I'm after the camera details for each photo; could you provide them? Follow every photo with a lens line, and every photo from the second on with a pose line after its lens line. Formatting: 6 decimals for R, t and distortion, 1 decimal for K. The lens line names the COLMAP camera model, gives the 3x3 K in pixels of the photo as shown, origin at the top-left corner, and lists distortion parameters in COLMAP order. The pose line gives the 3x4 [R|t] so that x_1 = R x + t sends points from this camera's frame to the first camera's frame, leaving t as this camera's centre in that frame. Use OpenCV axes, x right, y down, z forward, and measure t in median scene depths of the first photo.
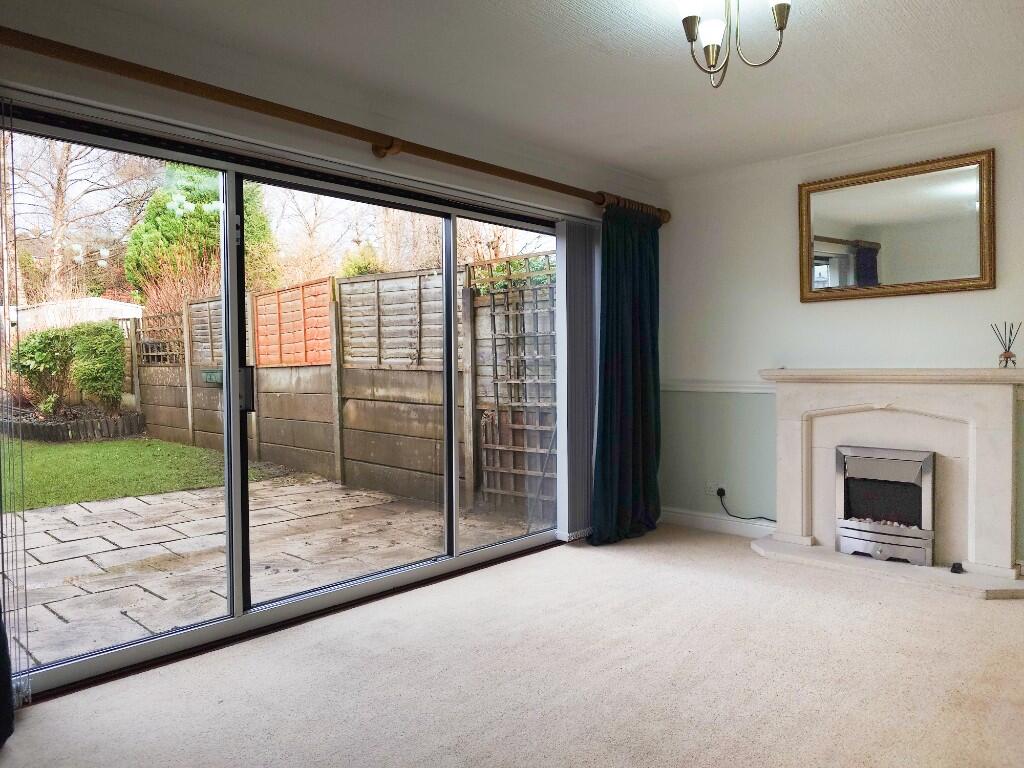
lens RADIAL K [[716.1, 0, 513.9], [0, 716.1, 381.4], [0, 0, 1]] dist [-0.000477, -0.001095]
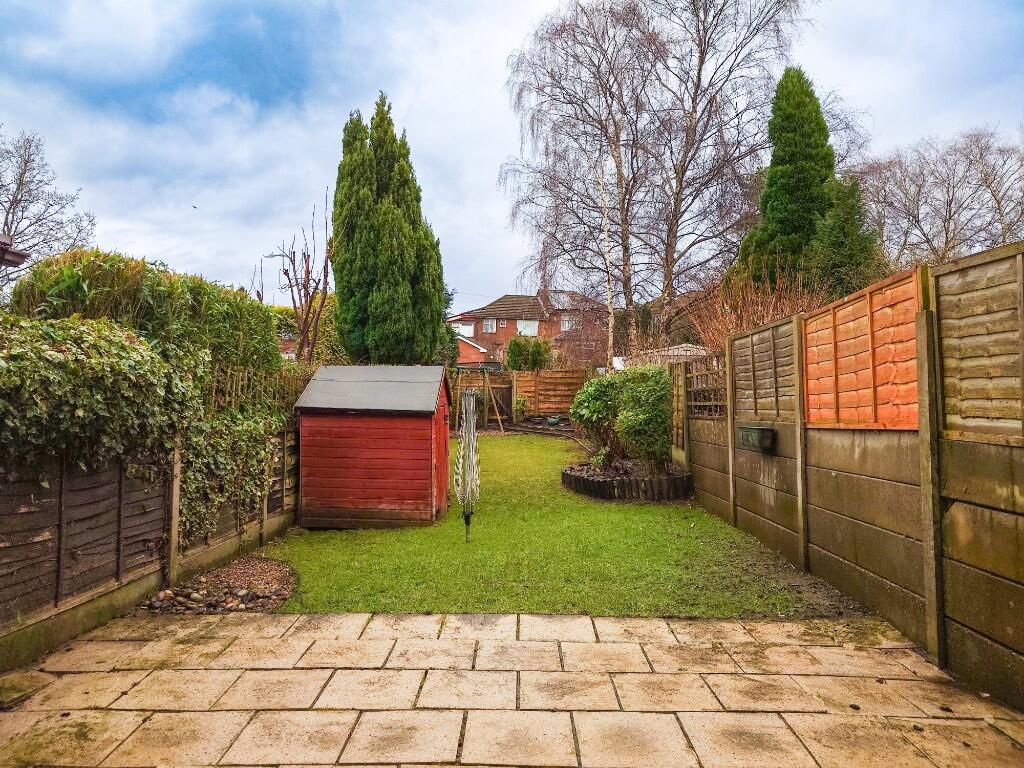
lens RADIAL K [[713.9, 0, 514.1], [0, 713.9, 381.6], [0, 0, 1]] dist [0.051074, -0.059446]
pose [[0.684448, -0.010569, -0.728985, -0.123200], [-0.038195, 0.998002, -0.050330, -0.037261], [0.728061, 0.062292, 0.682676, 0.718926]]
